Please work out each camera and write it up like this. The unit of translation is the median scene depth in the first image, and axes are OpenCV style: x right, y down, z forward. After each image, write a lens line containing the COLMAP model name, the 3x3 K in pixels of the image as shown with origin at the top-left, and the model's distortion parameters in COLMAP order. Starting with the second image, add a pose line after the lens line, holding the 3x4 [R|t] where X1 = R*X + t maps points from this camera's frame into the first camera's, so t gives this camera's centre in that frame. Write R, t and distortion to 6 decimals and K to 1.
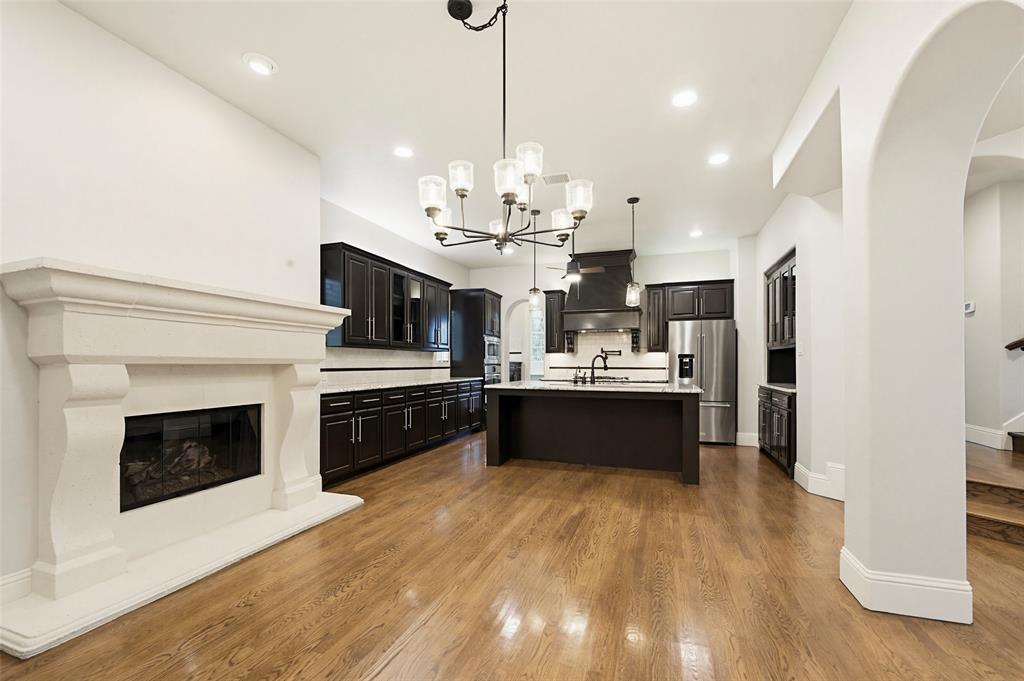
lens RADIAL K [[434.8, 0, 513.2], [0, 434.8, 357.4], [0, 0, 1]] dist [-0.000795, -0.000010]
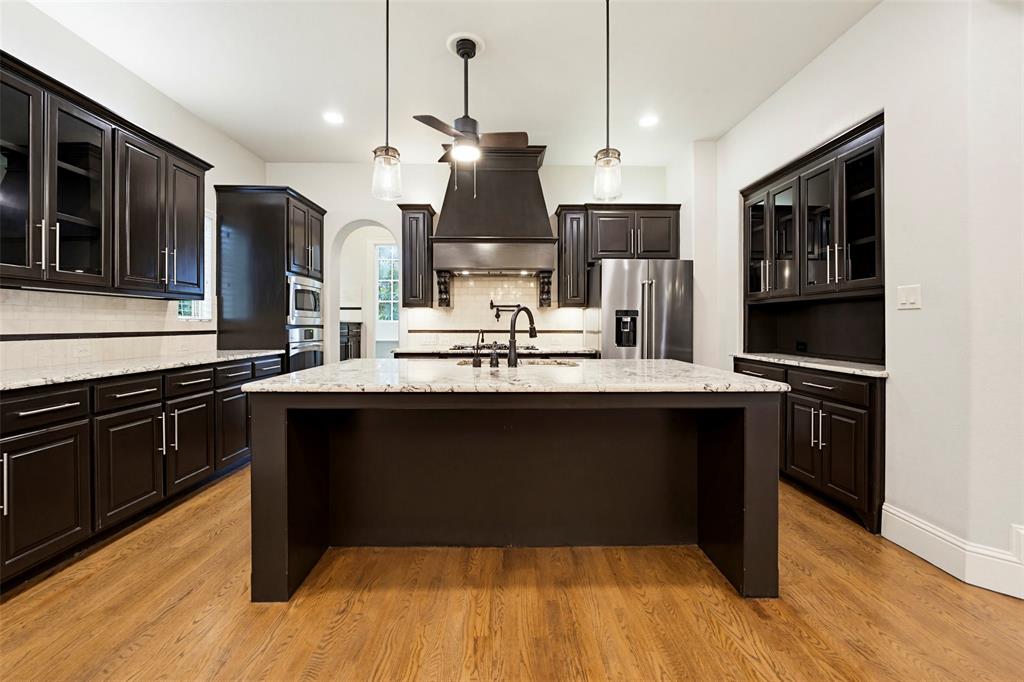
lens RADIAL K [[419.2, 0, 514.5], [0, 419.2, 323.4], [0, 0, 1]] dist [-0.000847, -0.000054]
pose [[0.935625, 0.001483, 0.352993, 0.016186], [-0.004843, 0.999951, 0.008635, 0.007508], [-0.352963, -0.009788, 0.935586, 0.433051]]
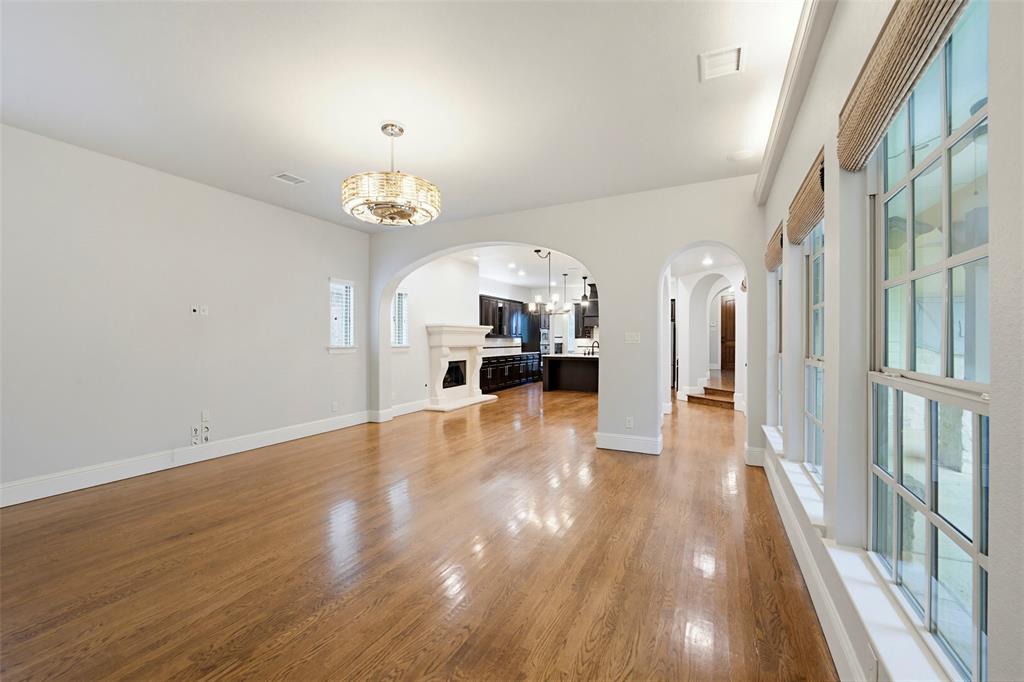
lens RADIAL K [[413.5, 0, 511.6], [0, 413.5, 342.4], [0, 0, 1]] dist [-0.002322, -0.005234]
pose [[0.992543, -0.000761, -0.121890, 0.025423], [0.003104, 0.999814, 0.019027, -0.028977], [0.121853, -0.019263, 0.992361, -0.769448]]
